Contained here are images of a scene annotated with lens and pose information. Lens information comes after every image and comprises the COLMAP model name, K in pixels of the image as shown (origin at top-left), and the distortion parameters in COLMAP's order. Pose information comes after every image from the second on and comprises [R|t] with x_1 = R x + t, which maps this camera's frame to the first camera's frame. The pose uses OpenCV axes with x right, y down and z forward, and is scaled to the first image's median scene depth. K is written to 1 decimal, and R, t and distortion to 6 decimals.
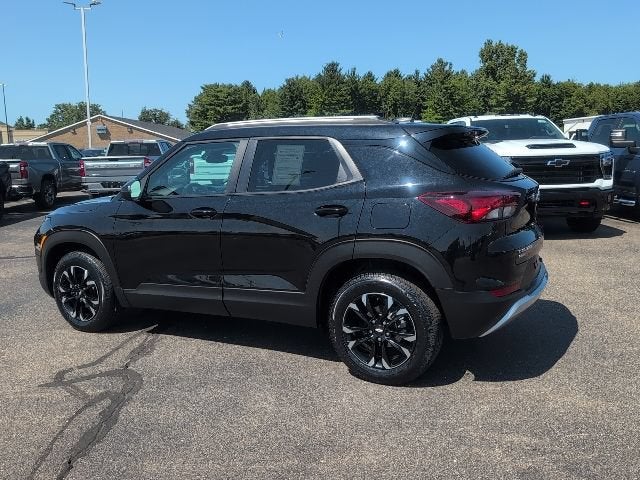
lens RADIAL K [[539.4, 0, 320.6], [0, 539.4, 241.3], [0, 0, 1]] dist [0.020397, -0.027659]
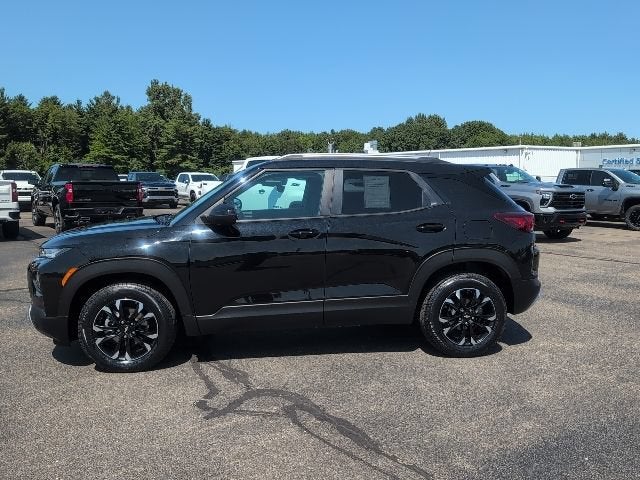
lens RADIAL K [[539.4, 0, 315.8], [0, 539.4, 240.7], [0, 0, 1]] dist [0.020397, -0.027659]
pose [[0.823659, -0.028008, 0.566393, -0.844810], [0.065378, 0.996810, -0.045783, 0.013238], [-0.563304, 0.074739, 0.822863, 0.087577]]
